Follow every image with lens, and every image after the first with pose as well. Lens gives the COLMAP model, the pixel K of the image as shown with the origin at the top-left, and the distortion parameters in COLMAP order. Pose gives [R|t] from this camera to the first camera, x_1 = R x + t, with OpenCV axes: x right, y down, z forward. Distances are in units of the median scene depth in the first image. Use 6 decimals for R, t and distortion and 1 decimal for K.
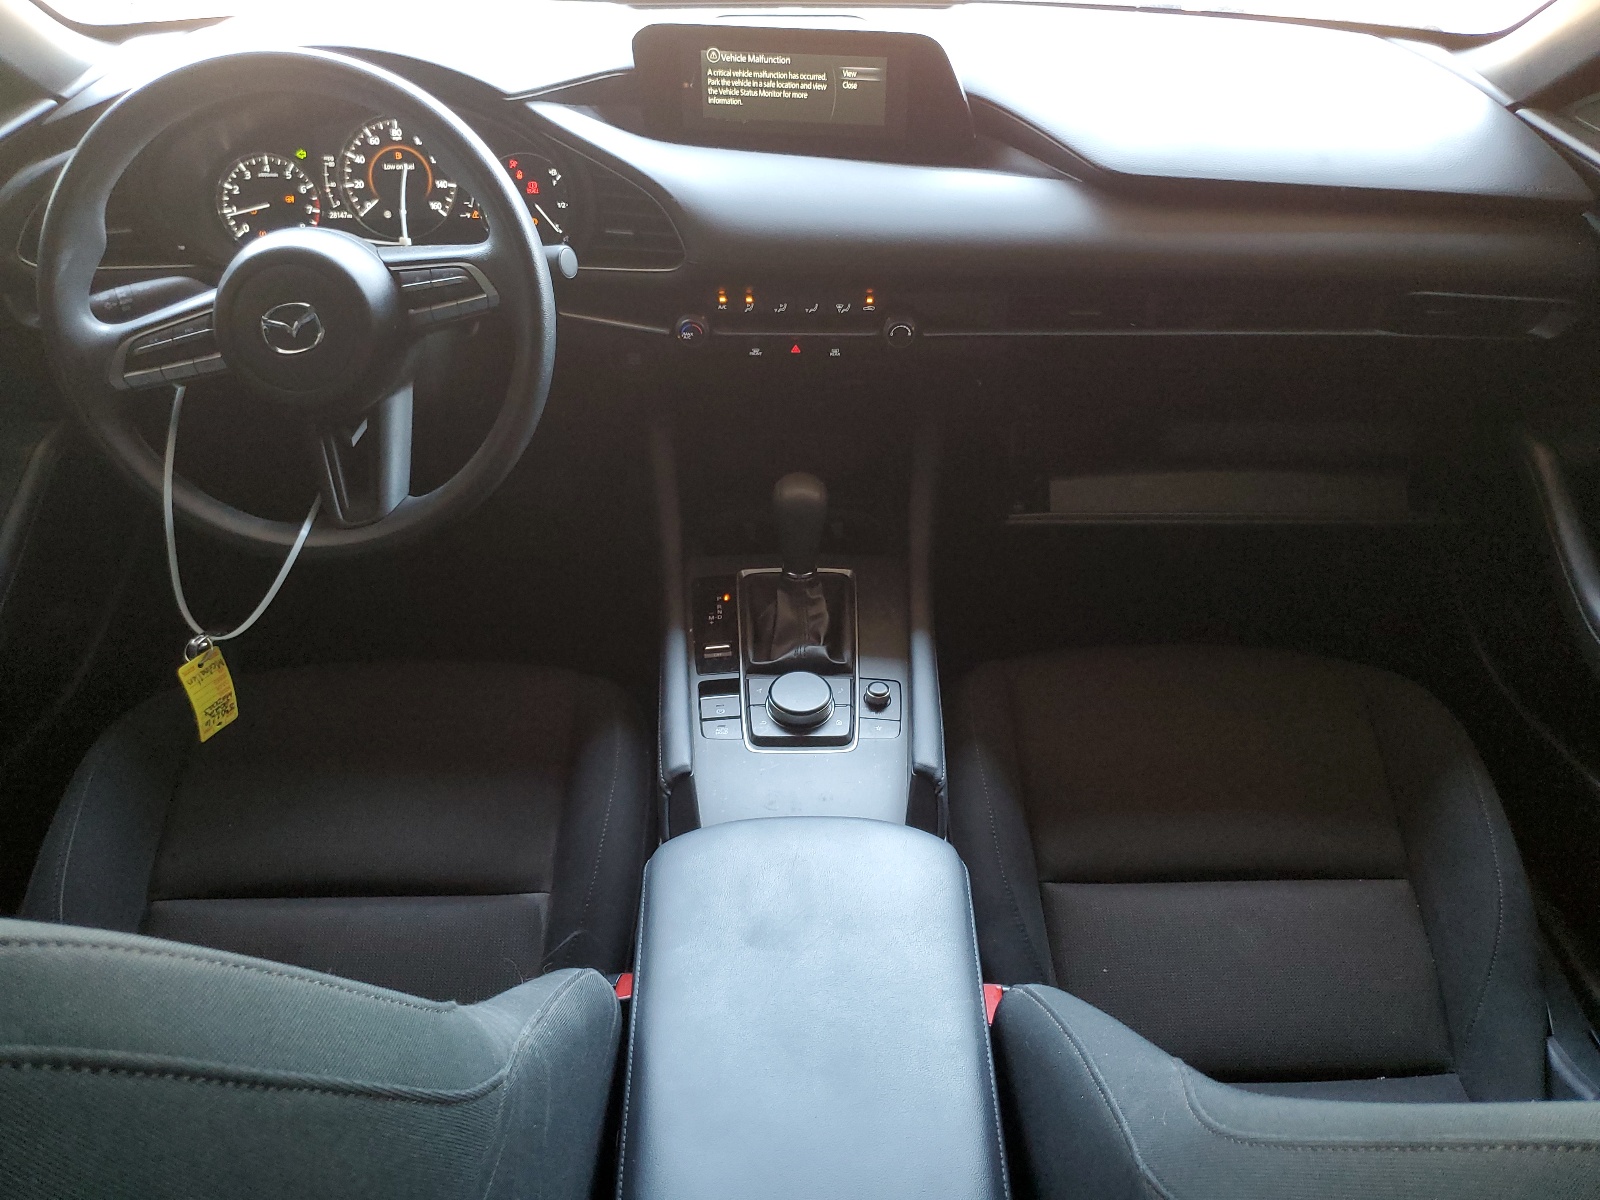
lens RADIAL K [[1239.7, 0, 801.6], [0, 1239.7, 595.5], [0, 0, 1]] dist [-0.001861, 0.002784]
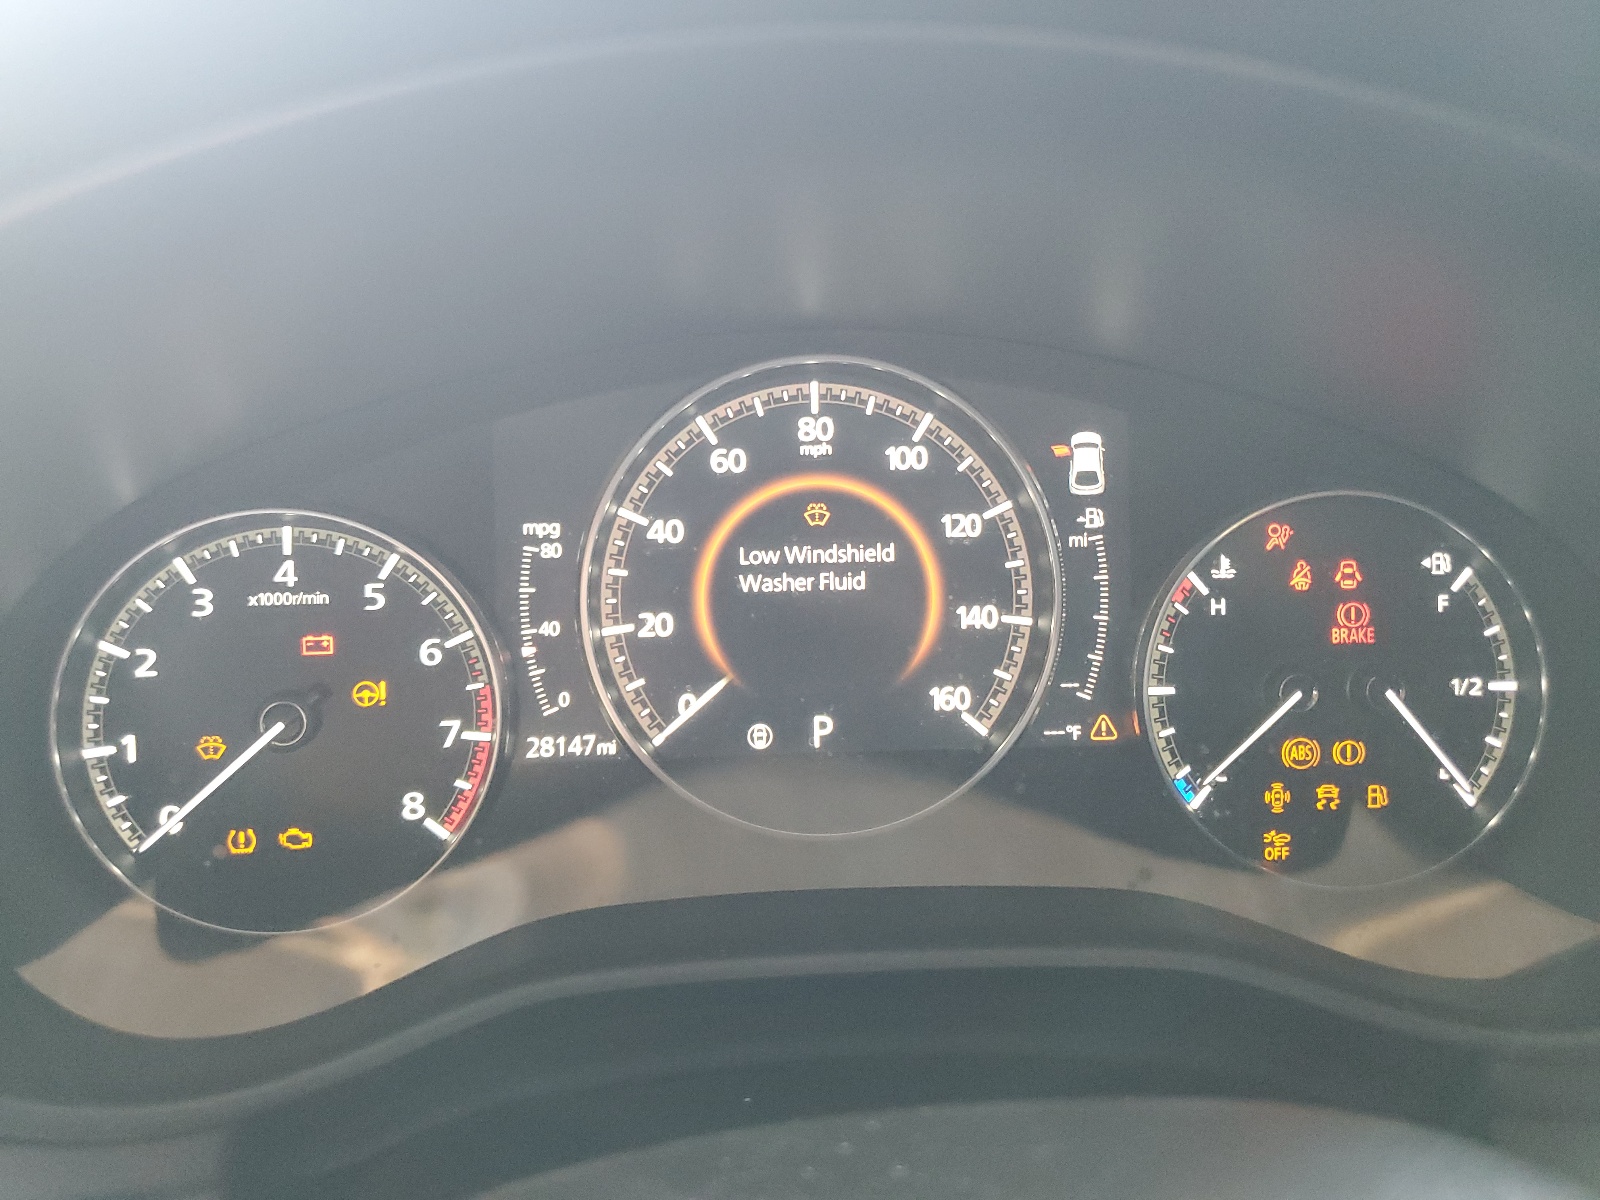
lens RADIAL K [[1239.7, 0, 796.7], [0, 1239.7, 601.3], [0, 0, 1]] dist [-0.001861, 0.002784]
pose [[0.998267, -0.022748, 0.054274, -0.344326], [0.037533, 0.956450, -0.289474, -0.264685], [-0.045326, 0.291009, 0.955646, 0.763296]]
